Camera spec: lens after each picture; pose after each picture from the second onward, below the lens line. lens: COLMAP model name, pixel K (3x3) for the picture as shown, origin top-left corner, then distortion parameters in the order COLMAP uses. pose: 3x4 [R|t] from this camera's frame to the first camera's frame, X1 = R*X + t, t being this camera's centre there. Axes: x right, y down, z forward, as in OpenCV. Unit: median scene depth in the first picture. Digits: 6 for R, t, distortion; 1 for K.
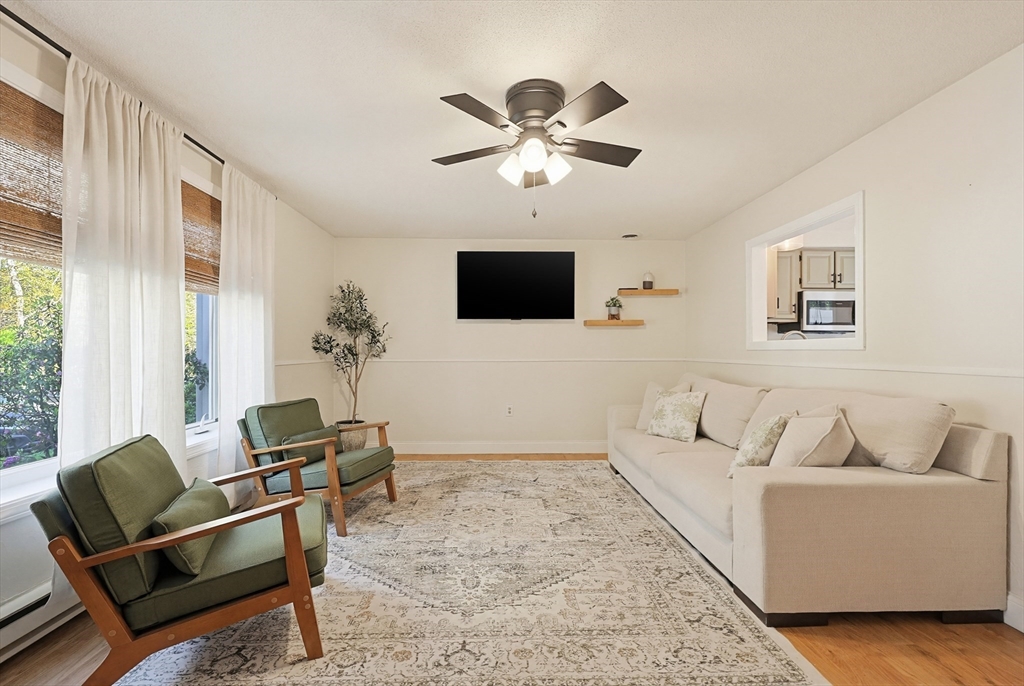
lens RADIAL K [[412.6, 0, 512.0], [0, 412.6, 343.0], [0, 0, 1]] dist [0.000338, 0.000334]
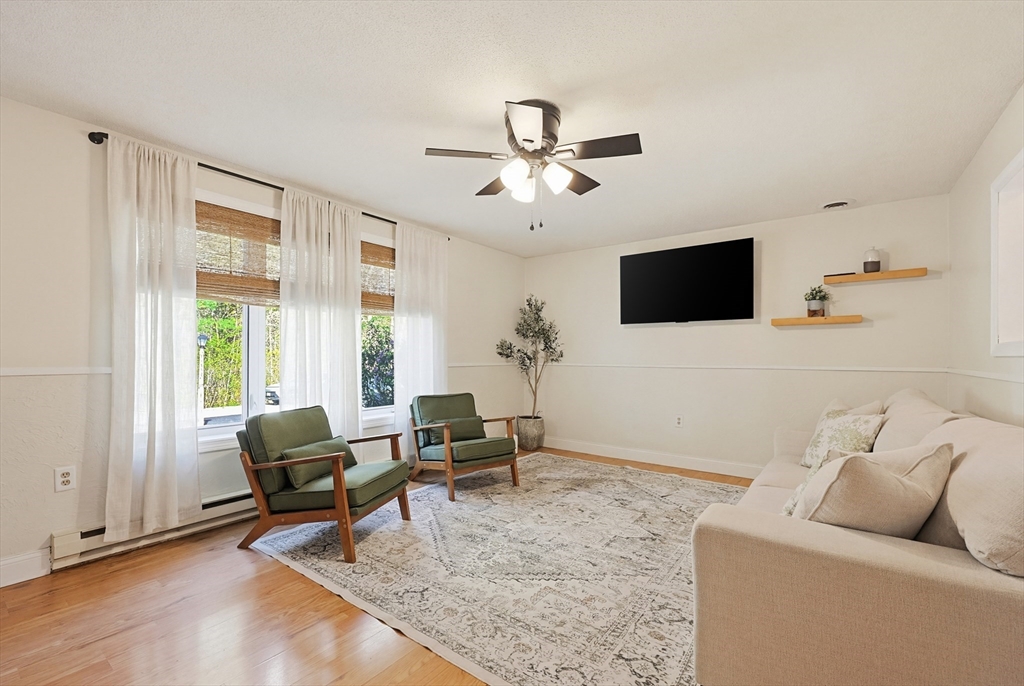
lens RADIAL K [[409.3, 0, 513.7], [0, 409.3, 352.2], [0, 0, 1]] dist [-0.001828, -0.000191]
pose [[0.808847, -0.001434, -0.588018, 0.397294], [0.007177, 0.999947, 0.007434, 0.000652], [0.587976, -0.010233, 0.808814, 0.076301]]
